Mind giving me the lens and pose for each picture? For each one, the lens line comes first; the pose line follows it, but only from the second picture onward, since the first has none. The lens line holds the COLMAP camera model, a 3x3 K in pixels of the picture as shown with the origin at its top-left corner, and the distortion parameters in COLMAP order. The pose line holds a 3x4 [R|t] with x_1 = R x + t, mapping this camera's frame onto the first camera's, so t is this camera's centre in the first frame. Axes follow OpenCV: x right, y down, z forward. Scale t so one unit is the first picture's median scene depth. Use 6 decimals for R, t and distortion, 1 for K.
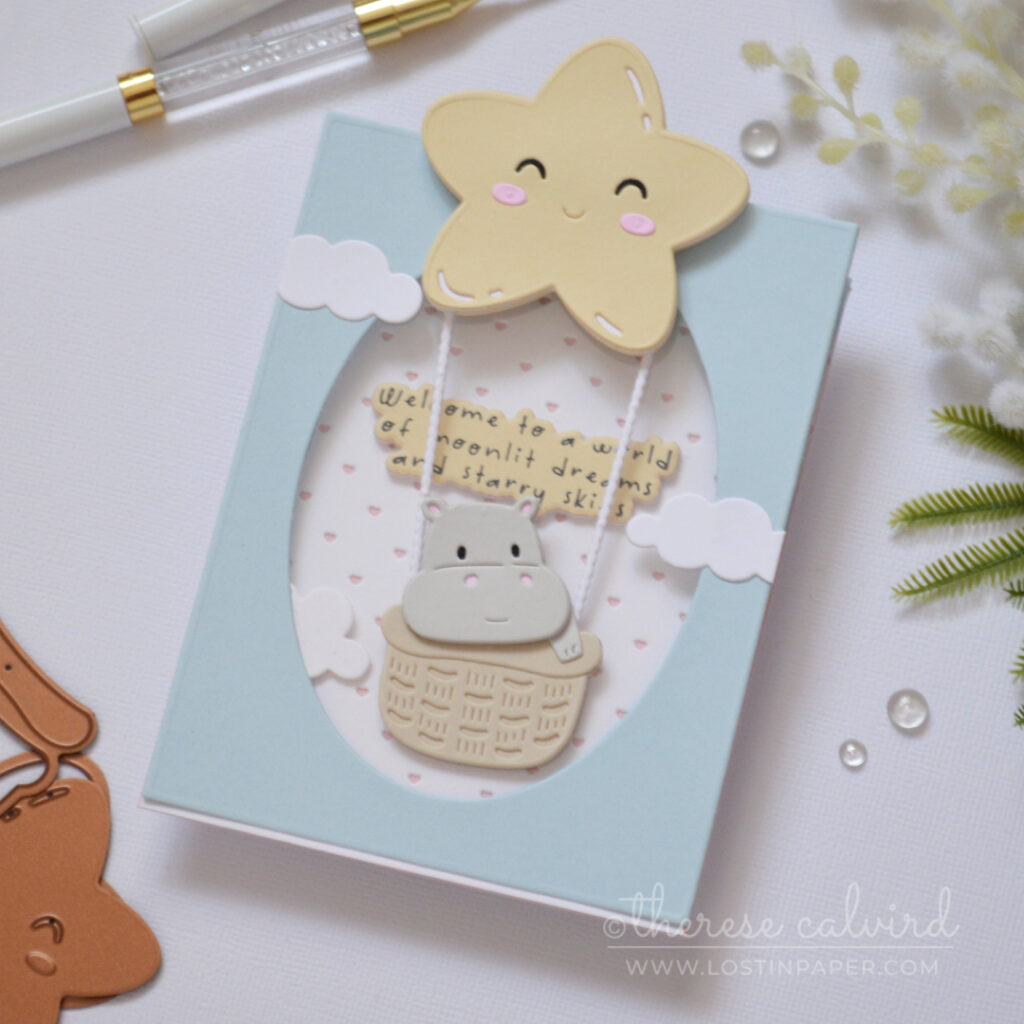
lens RADIAL K [[4396.6, 0, 512.0], [0, 4396.6, 512.0], [0, 0, 1]] dist [-0.551476, 1.620029]
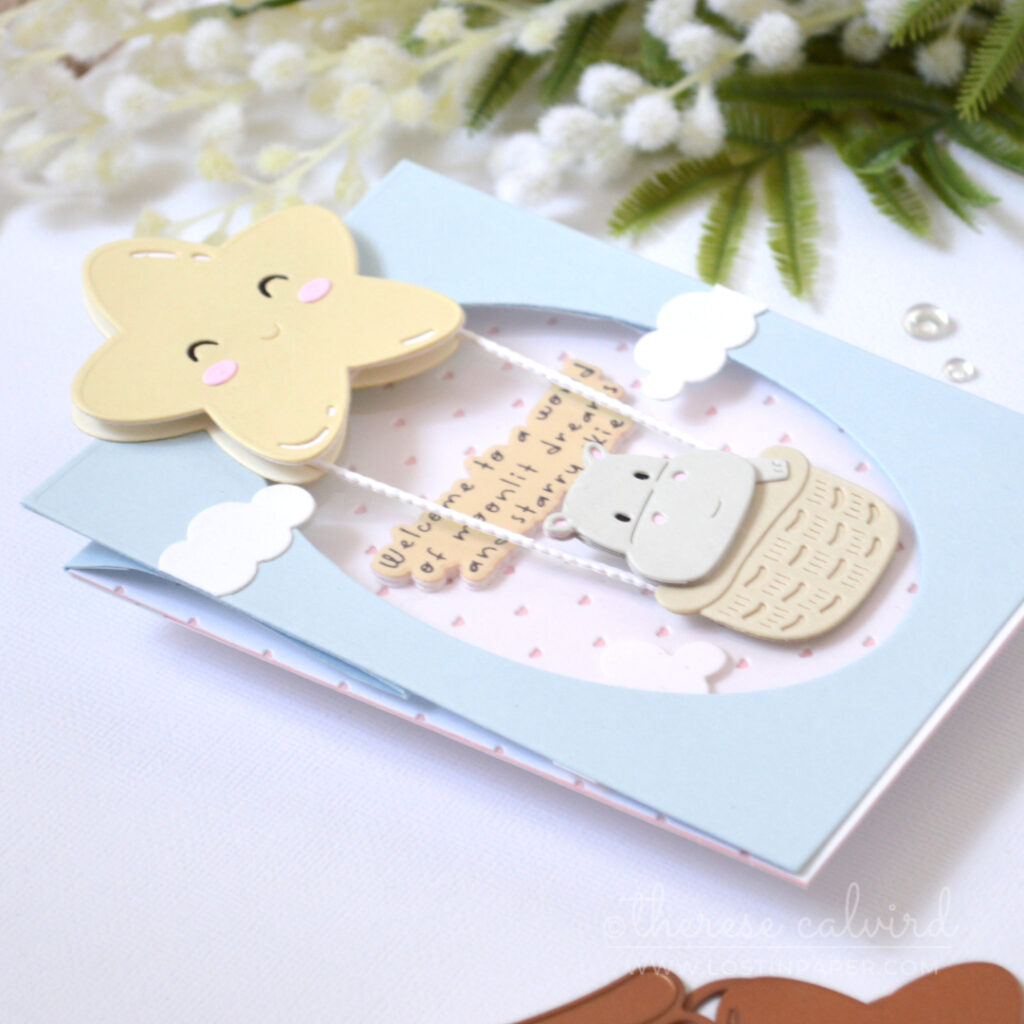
lens RADIAL K [[4396.6, 0, 512.0], [0, 4396.6, 512.0], [0, 0, 1]] dist [-0.551476, 1.620029]
pose [[0.317961, -0.561411, 0.764015, -0.633315], [0.909831, 0.407323, -0.079338, 0.054193], [-0.266660, 0.720351, 0.640302, 0.477449]]
